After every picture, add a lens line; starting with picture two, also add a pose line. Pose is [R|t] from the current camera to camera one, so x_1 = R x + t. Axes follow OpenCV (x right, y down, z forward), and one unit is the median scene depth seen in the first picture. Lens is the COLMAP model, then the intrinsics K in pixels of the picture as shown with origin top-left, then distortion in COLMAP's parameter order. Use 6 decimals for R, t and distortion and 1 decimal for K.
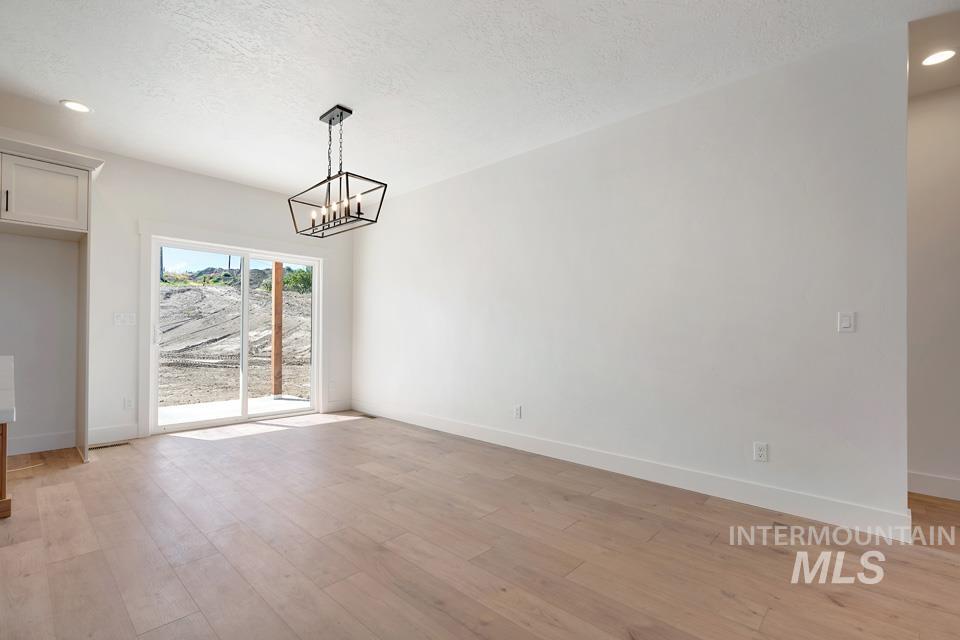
lens RADIAL K [[432.4, 0, 482.5], [0, 432.4, 331.0], [0, 0, 1]] dist [-0.004197, -0.000221]
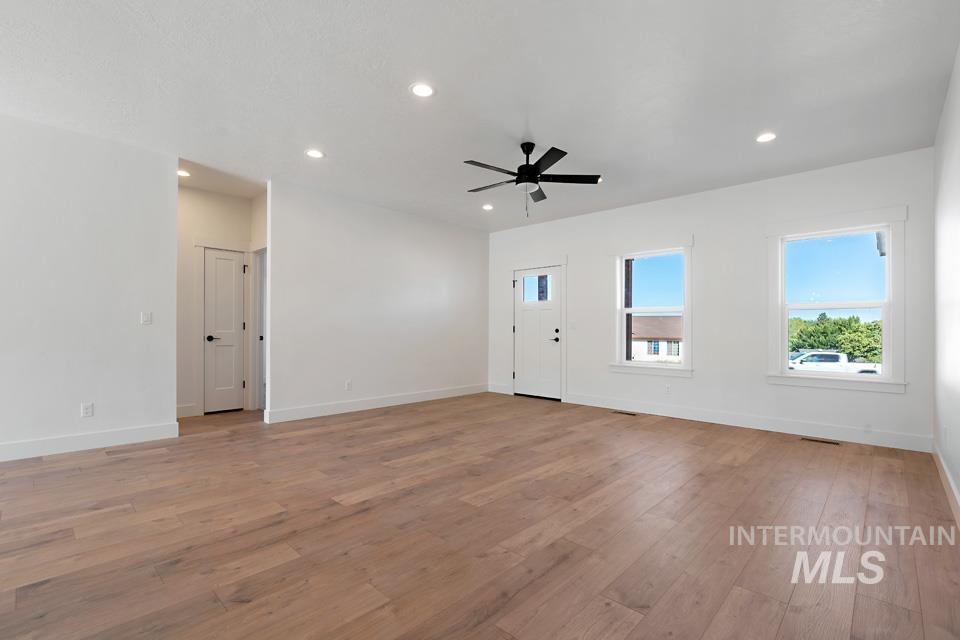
lens RADIAL K [[436.3, 0, 480.6], [0, 436.3, 328.6], [0, 0, 1]] dist [0.000407, 0.000454]
pose [[0.019265, -0.009169, 0.999772, -0.692697], [-0.016687, 0.999816, 0.009491, -0.015924], [-0.999675, -0.016866, 0.019108, -0.274152]]
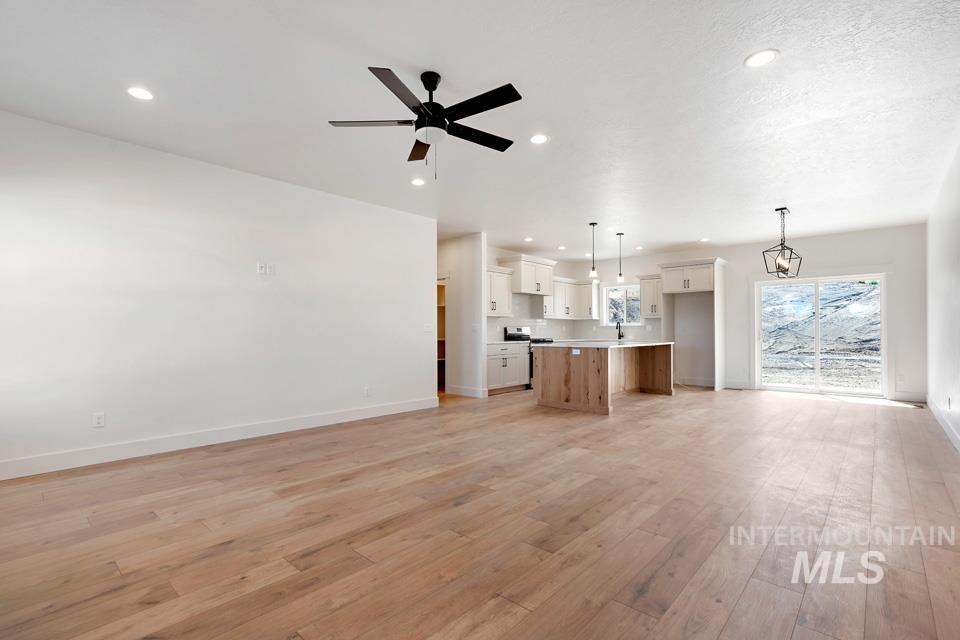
lens RADIAL K [[436.3, 0, 480.6], [0, 436.3, 328.6], [0, 0, 1]] dist [0.000407, 0.000454]
pose [[-0.003379, -0.017335, -0.999844, 1.689721], [0.008240, 0.999815, -0.017363, 0.005716], [0.999960, -0.008297, -0.003236, -0.281954]]
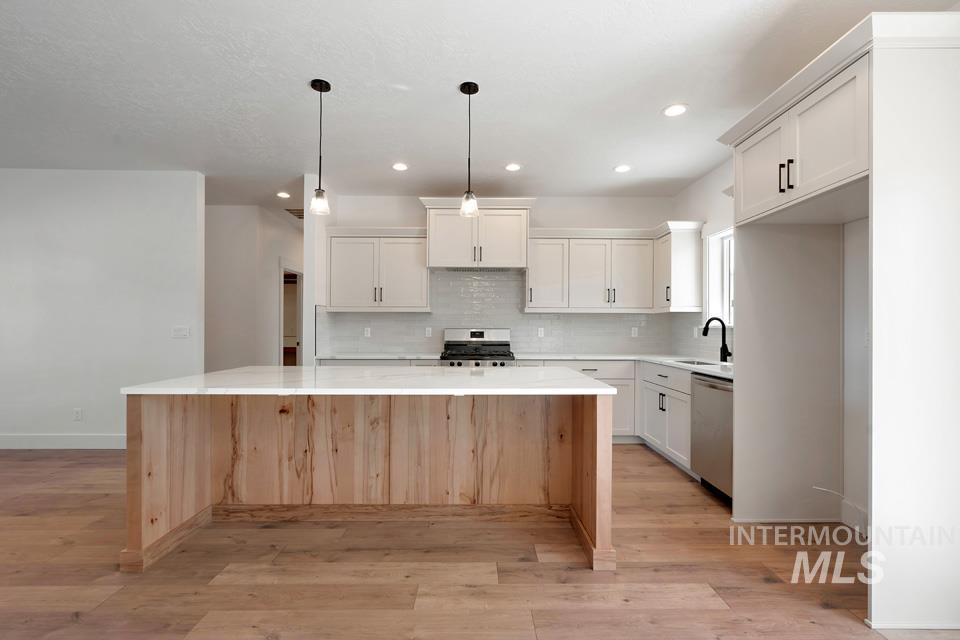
lens RADIAL K [[436.3, 0, 480.6], [0, 436.3, 328.6], [0, 0, 1]] dist [0.000407, 0.000454]
pose [[-0.732735, -0.009581, -0.680447, -0.272514], [-0.005882, 0.999953, -0.007747, -0.048261], [0.680489, -0.001674, -0.732757, 1.289638]]
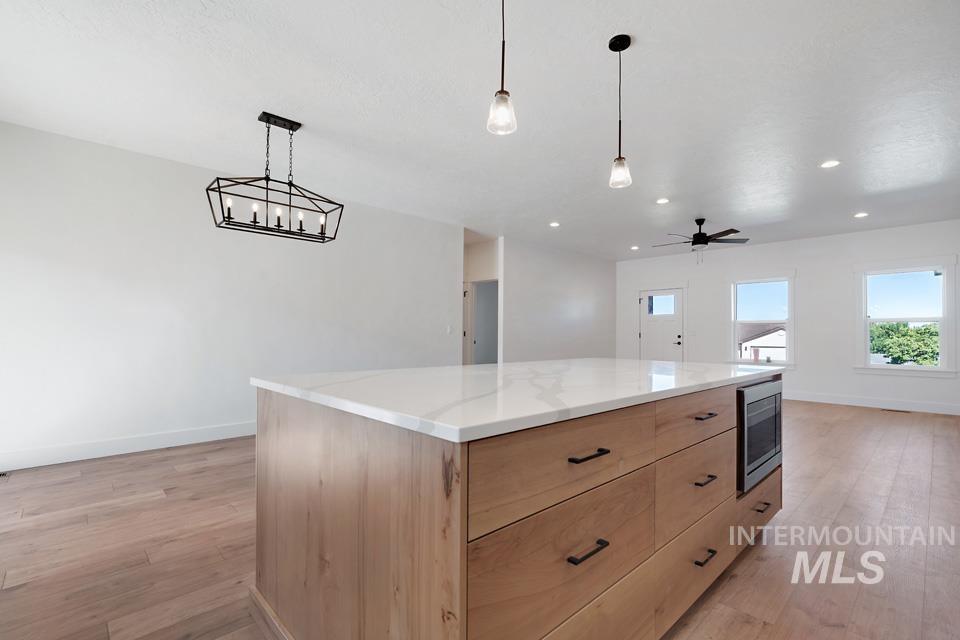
lens RADIAL K [[436.3, 0, 480.6], [0, 436.3, 328.6], [0, 0, 1]] dist [0.000407, 0.000454]
pose [[0.076552, 0.001654, 0.997064, -1.554573], [-0.013378, 0.999910, -0.000632, -0.025926], [-0.996976, -0.013290, 0.076567, 0.524720]]
